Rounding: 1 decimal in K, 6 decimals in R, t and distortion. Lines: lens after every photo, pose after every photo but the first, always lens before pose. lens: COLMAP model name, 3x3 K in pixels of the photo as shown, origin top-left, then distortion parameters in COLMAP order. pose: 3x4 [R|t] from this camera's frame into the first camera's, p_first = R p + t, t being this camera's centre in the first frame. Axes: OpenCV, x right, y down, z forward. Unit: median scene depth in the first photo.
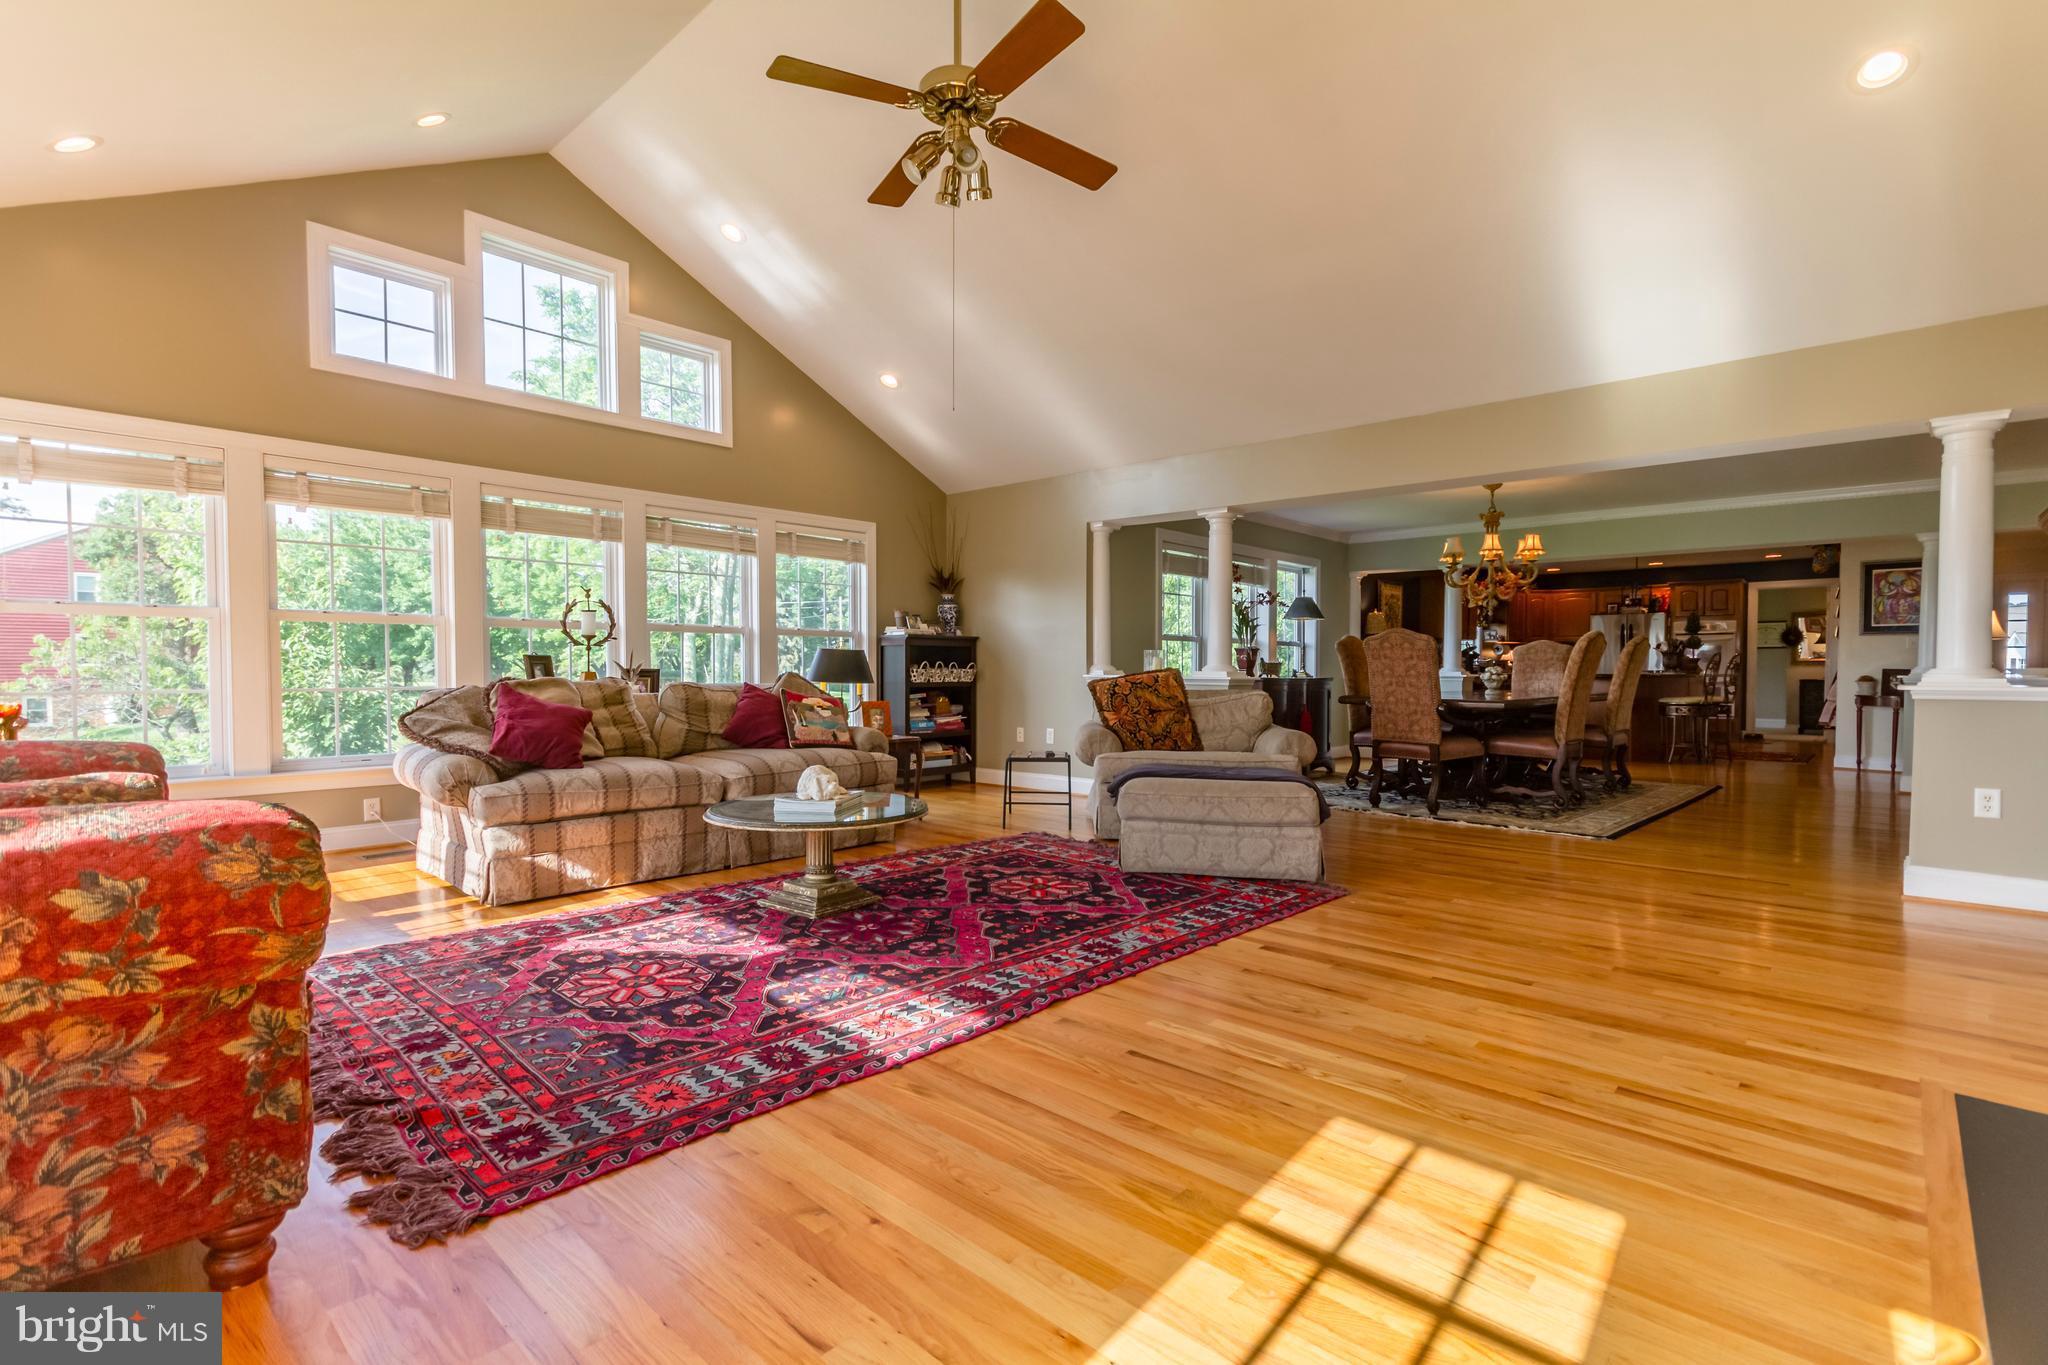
lens RADIAL K [[947.5, 0, 1028.5], [0, 947.5, 692.0], [0, 0, 1]] dist [0.004684, -0.000430]
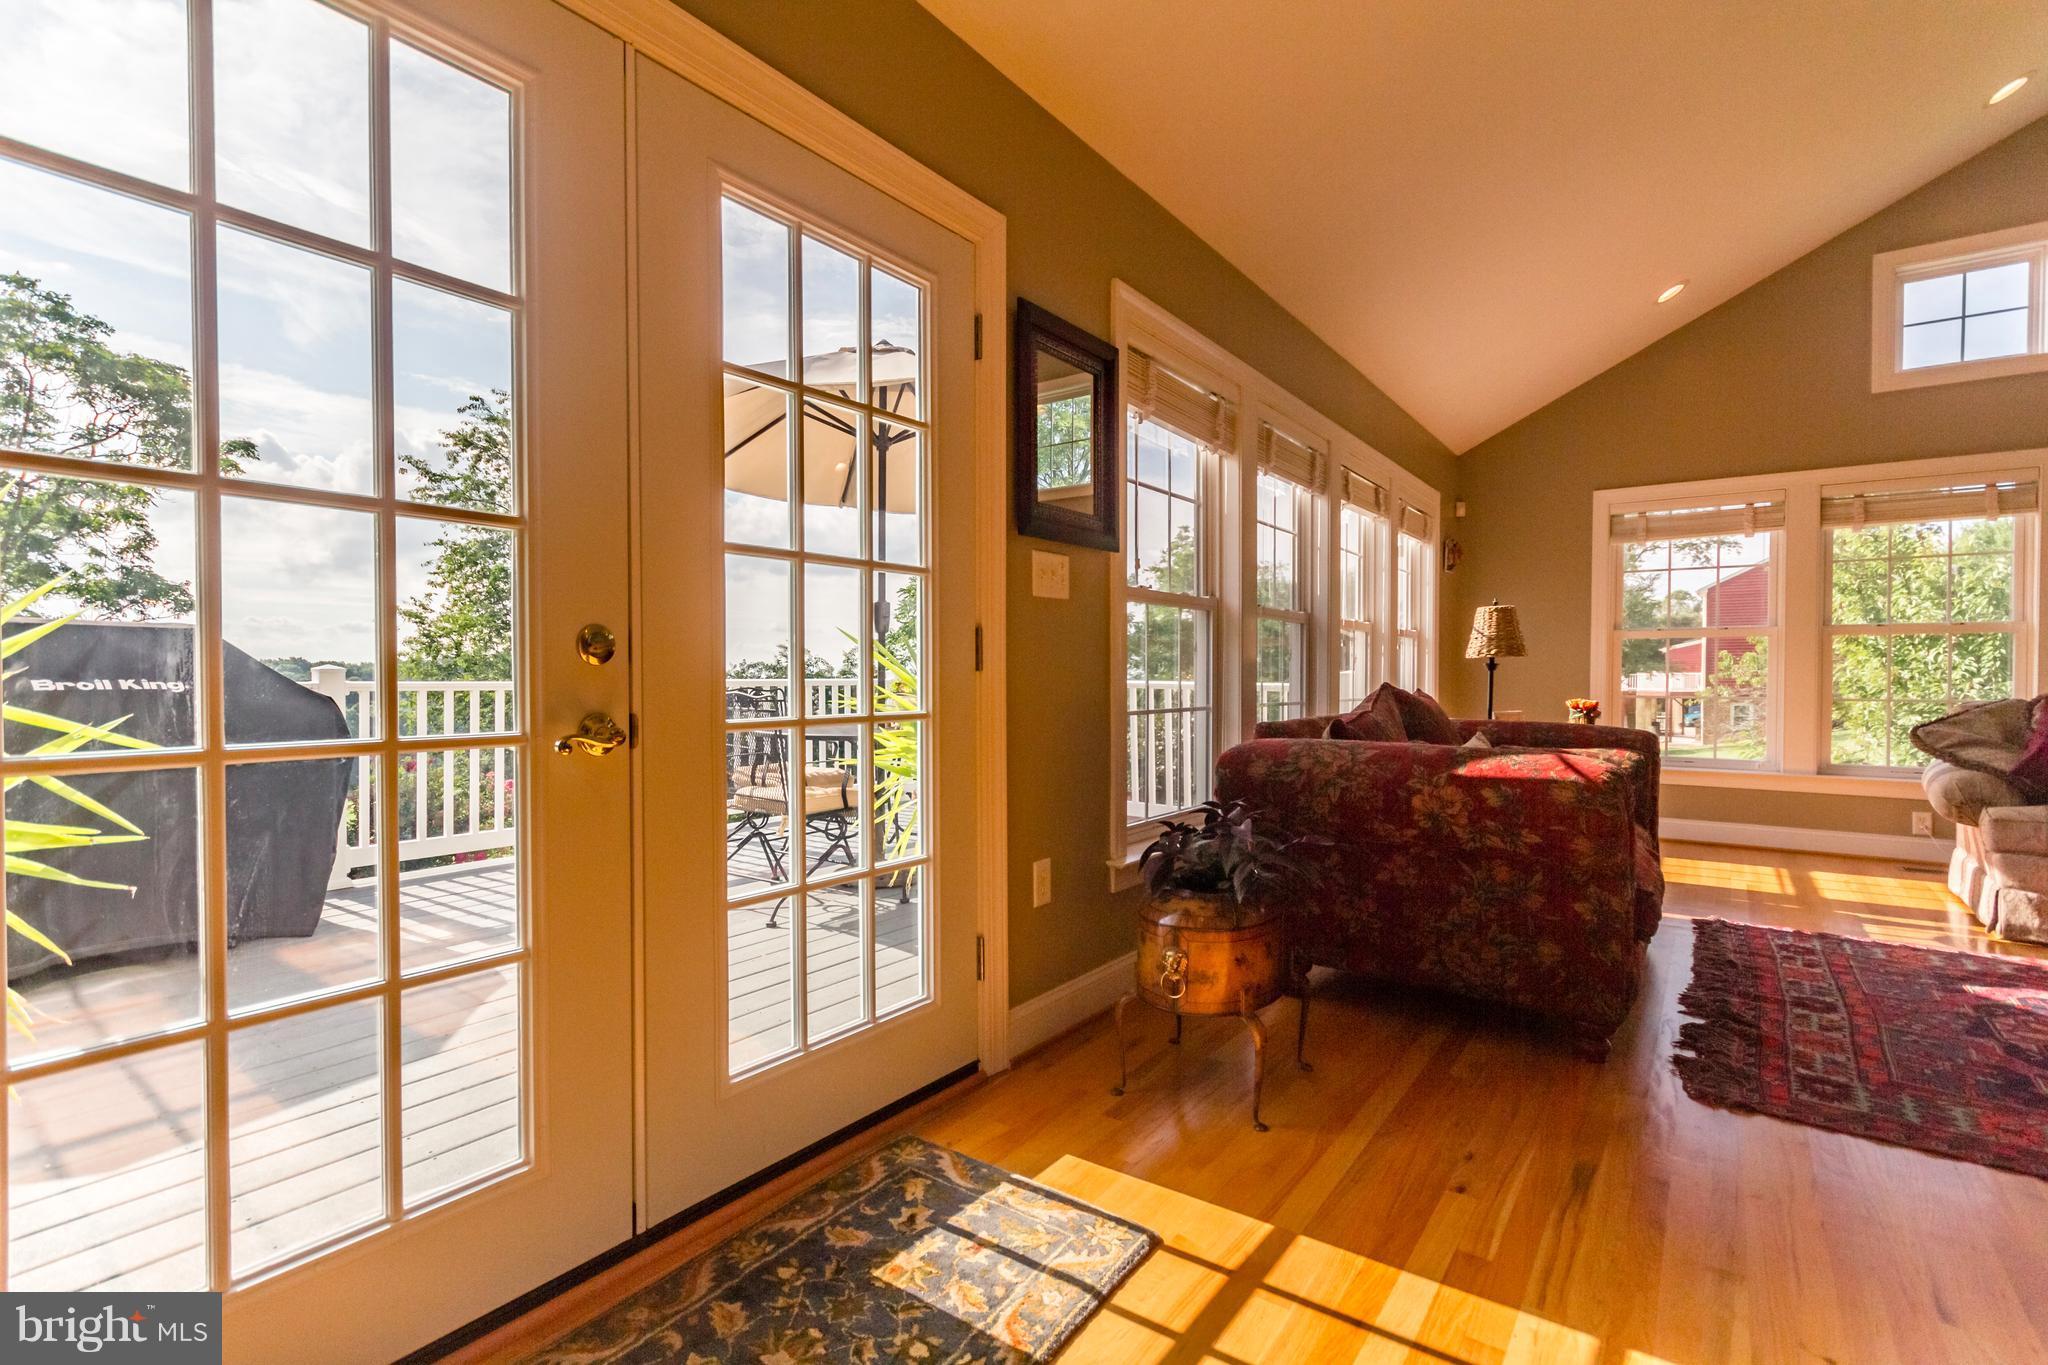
lens RADIAL K [[947.5, 0, 1026.5], [0, 947.5, 682.4], [0, 0, 1]] dist [0.004684, -0.000430]
pose [[0.118653, 0.007718, -0.992906, 0.322350], [-0.030026, 0.999540, 0.004182, 0.002977], [0.992482, 0.029316, 0.118830, -0.074888]]
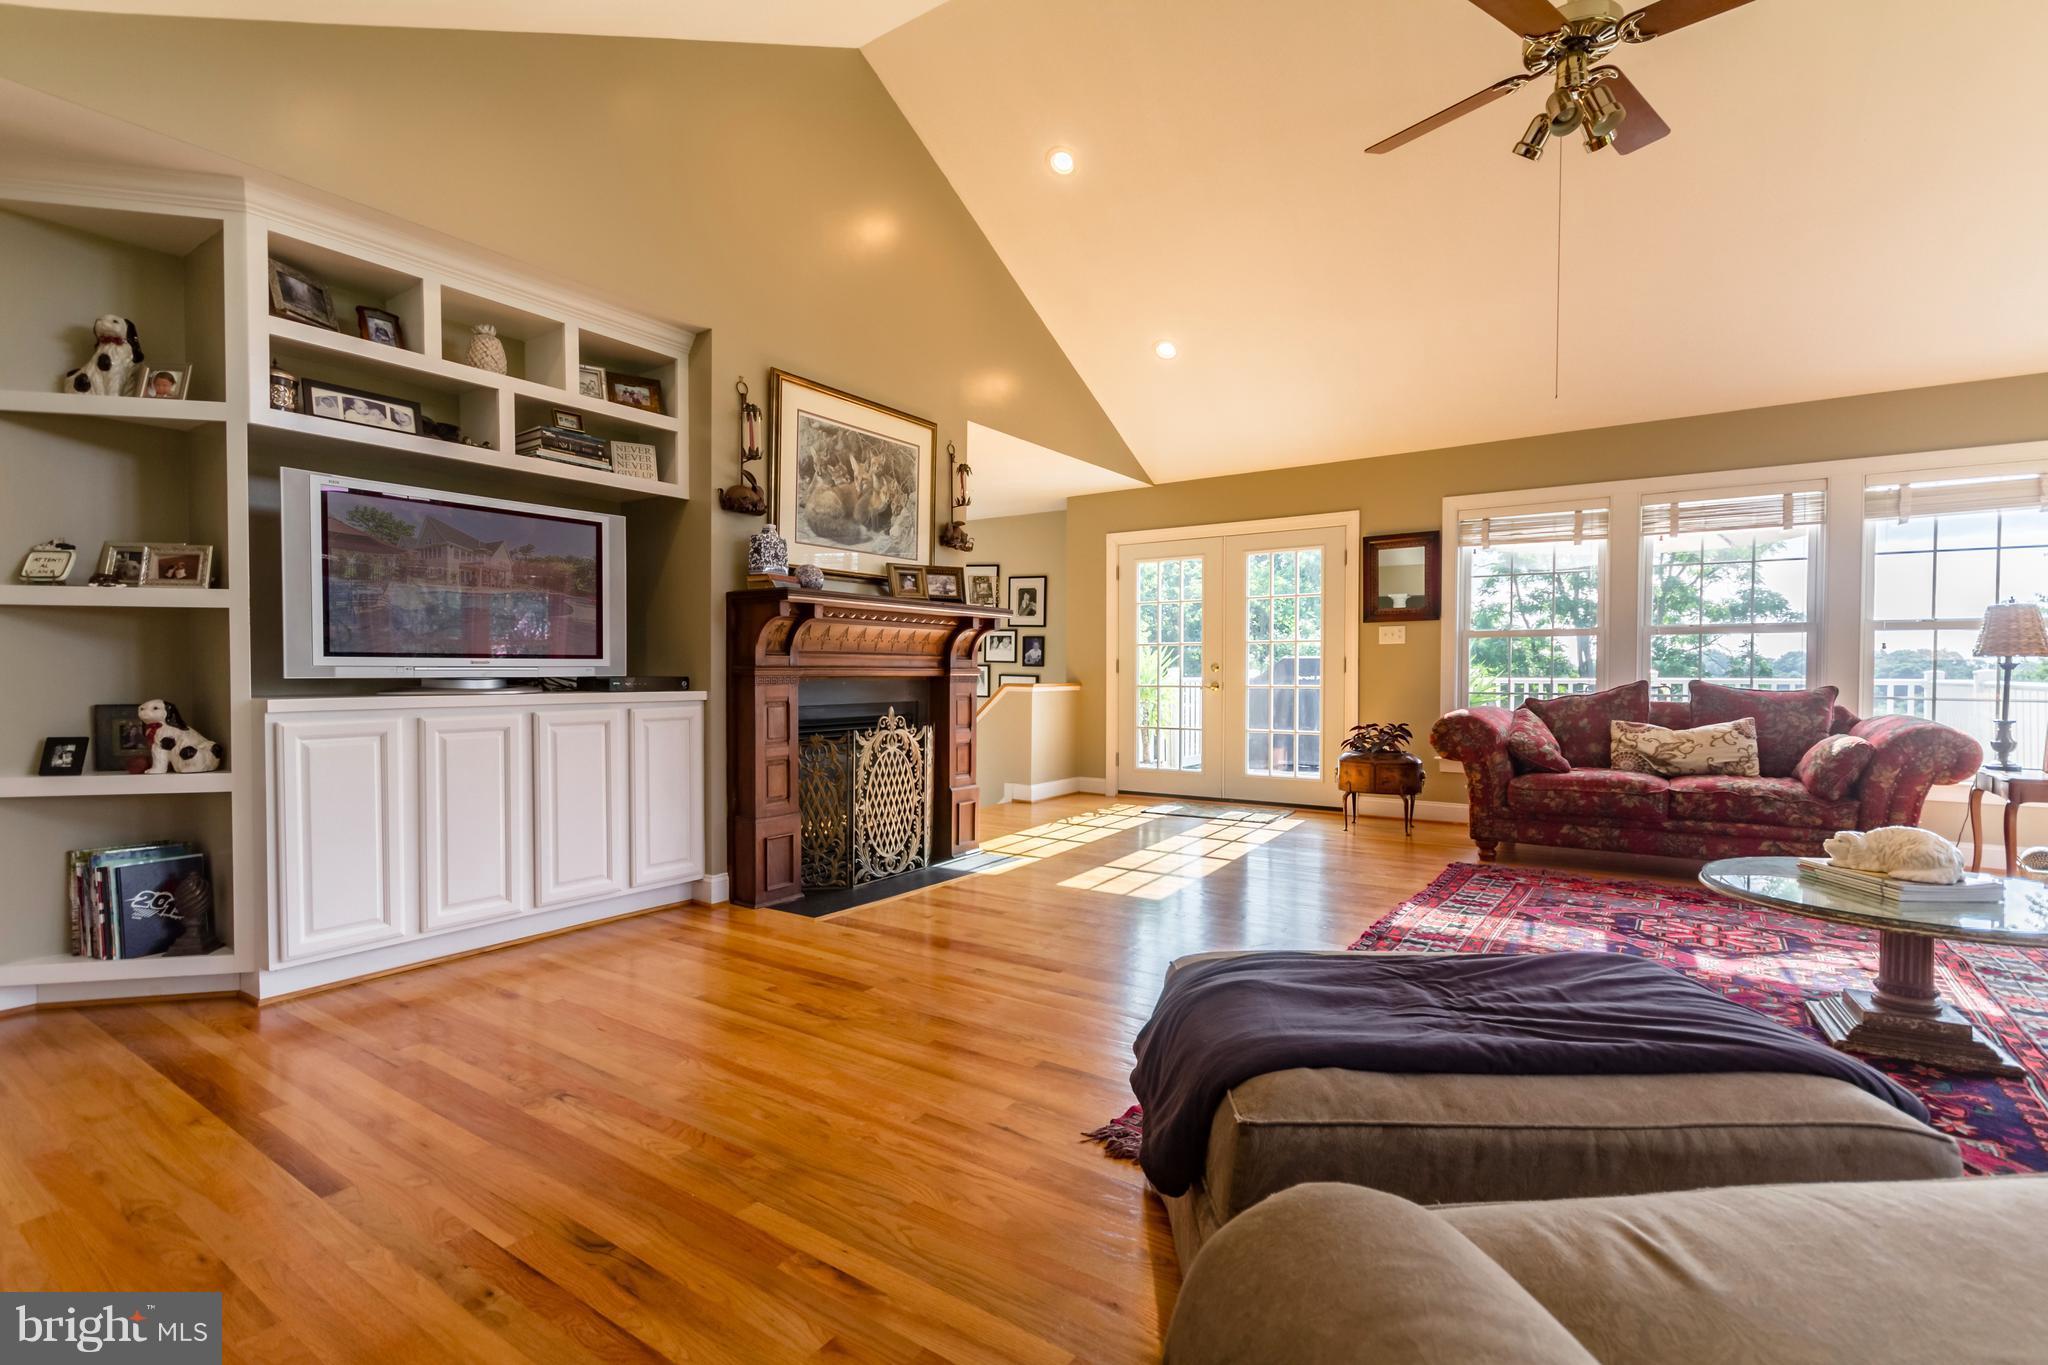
lens RADIAL K [[947.5, 0, 1028.8], [0, 947.5, 684.7], [0, 0, 1]] dist [0.004684, -0.000430]
pose [[-0.991117, 0.000160, -0.132992, 0.595987], [-0.006247, 0.998839, 0.047761, -0.065081], [0.132845, 0.048168, -0.989966, 2.005797]]
